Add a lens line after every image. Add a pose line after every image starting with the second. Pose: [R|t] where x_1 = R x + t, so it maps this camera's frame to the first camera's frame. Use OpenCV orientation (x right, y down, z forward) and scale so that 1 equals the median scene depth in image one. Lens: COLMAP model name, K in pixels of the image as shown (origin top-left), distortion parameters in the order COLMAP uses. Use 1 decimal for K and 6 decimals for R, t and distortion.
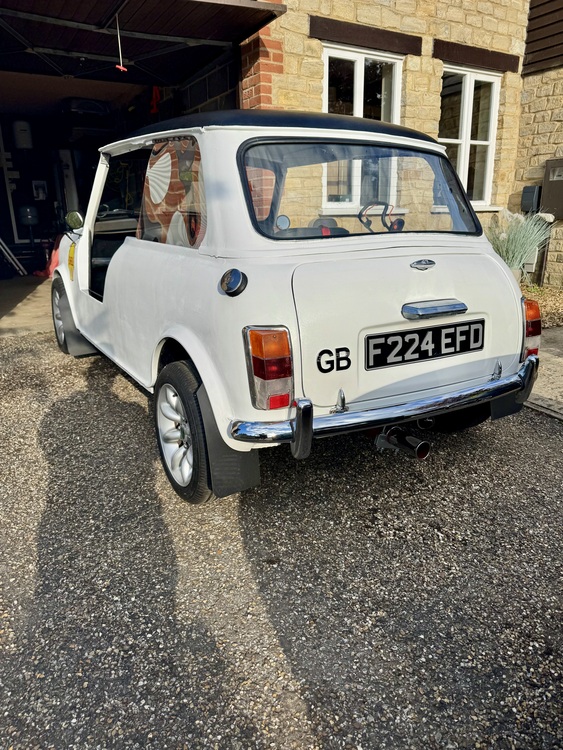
lens RADIAL K [[608.0, 0, 281.5], [0, 608.0, 375.0], [0, 0, 1]] dist [0.001427, -0.001326]
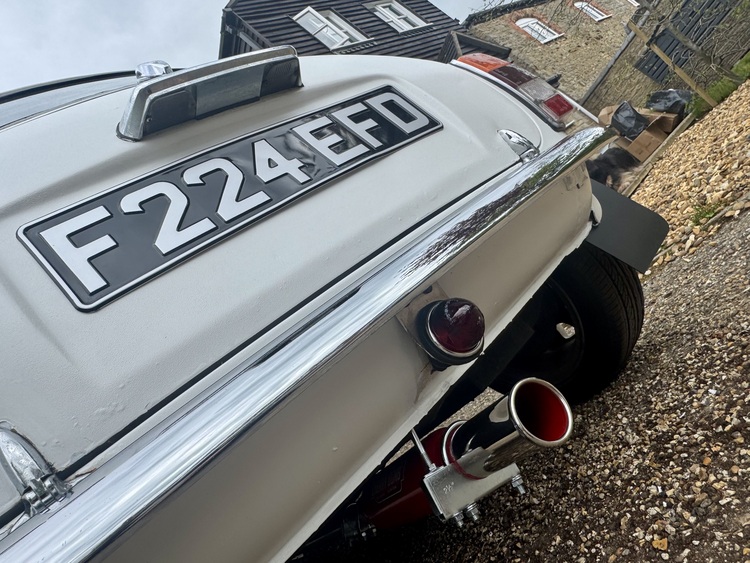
lens RADIAL K [[493.6, 0, 361.2], [0, 493.6, 281.5], [0, 0, 1]] dist [-0.000234, -0.001041]
pose [[0.719589, -0.687297, 0.099071, 0.205911], [0.637783, 0.597730, -0.485748, 0.159298], [0.274636, 0.412725, 0.868466, 0.811334]]
